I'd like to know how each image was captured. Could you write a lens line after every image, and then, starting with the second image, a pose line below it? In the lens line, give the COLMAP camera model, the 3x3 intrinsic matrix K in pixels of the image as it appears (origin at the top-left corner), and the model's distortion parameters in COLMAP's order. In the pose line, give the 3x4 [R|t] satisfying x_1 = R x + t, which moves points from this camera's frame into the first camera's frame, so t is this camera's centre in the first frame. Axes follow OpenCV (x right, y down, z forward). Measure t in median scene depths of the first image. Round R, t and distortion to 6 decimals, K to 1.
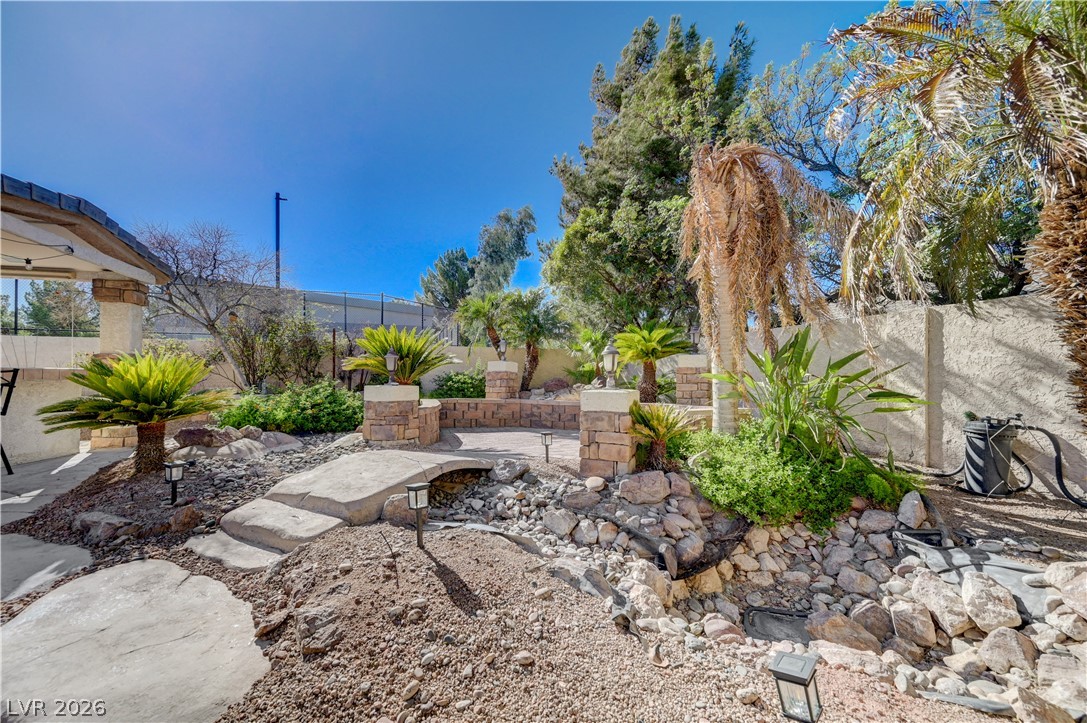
lens RADIAL K [[432.0, 0, 549.7], [0, 432.0, 378.7], [0, 0, 1]] dist [0.000262, -0.000387]
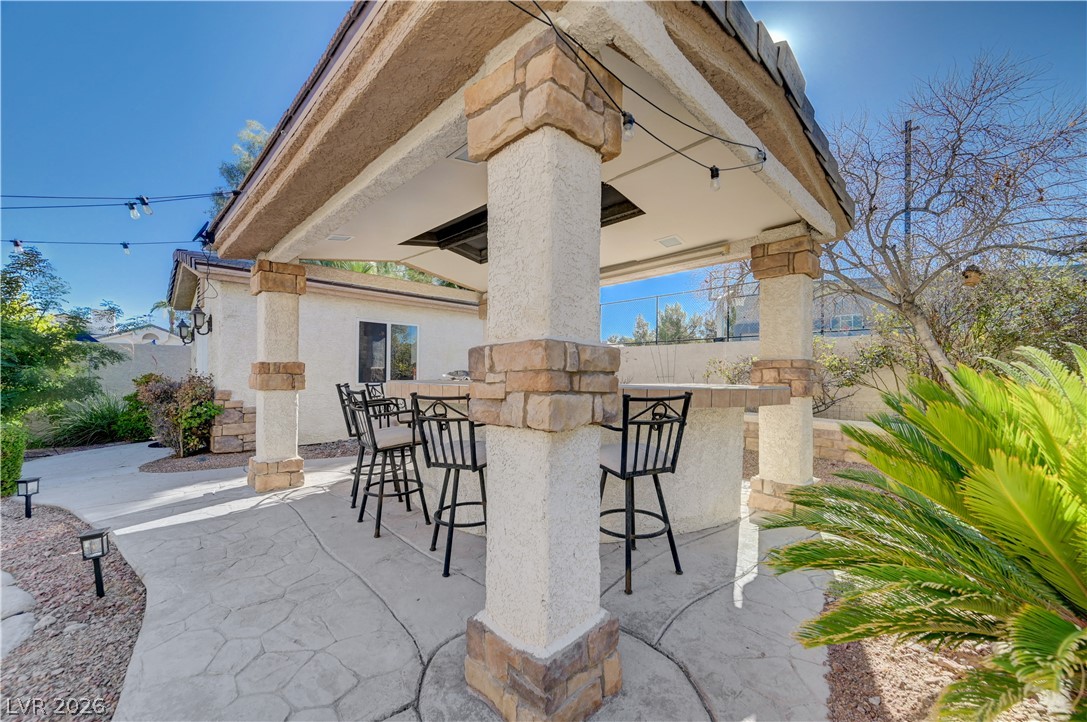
lens RADIAL K [[432.0, 0, 544.6], [0, 432.0, 370.6], [0, 0, 1]] dist [0.000262, -0.000387]
pose [[0.425755, -0.009904, -0.904784, -0.682183], [-0.011666, 0.999797, -0.016434, -0.033349], [0.904763, 0.017552, 0.425553, 0.500442]]
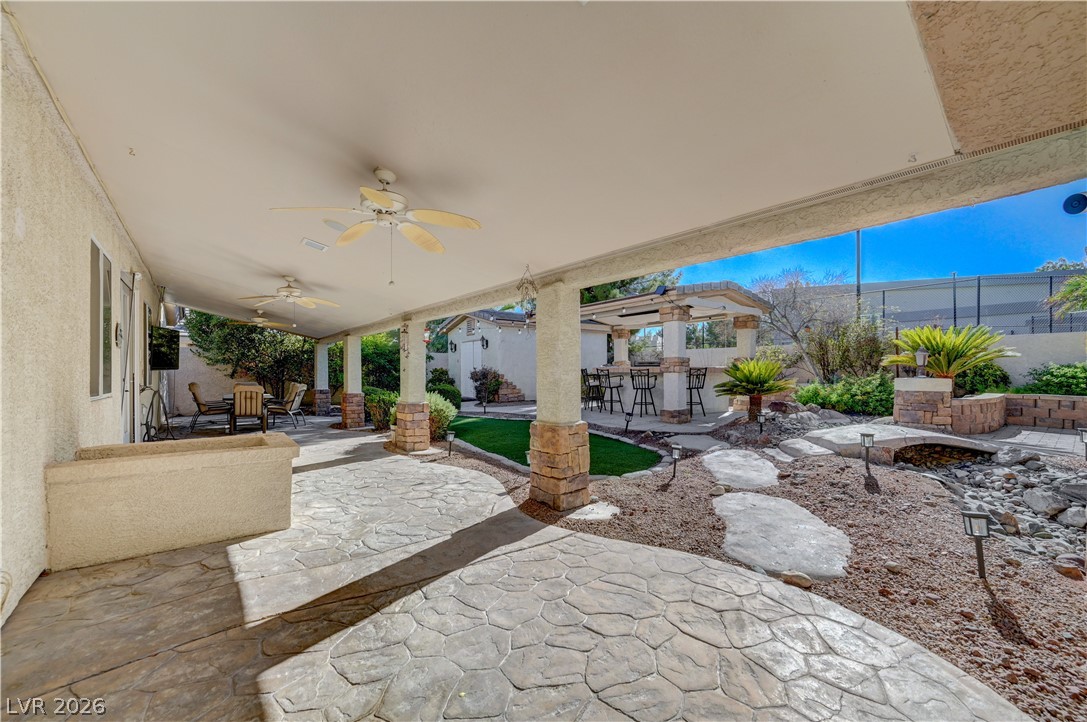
lens RADIAL K [[432.0, 0, 541.3], [0, 432.0, 367.3], [0, 0, 1]] dist [0.000262, -0.000387]
pose [[0.320303, -0.009774, -0.947265, 0.464295], [-0.000177, 0.999946, -0.010377, -0.001472], [0.947315, 0.003492, 0.320284, -0.403102]]
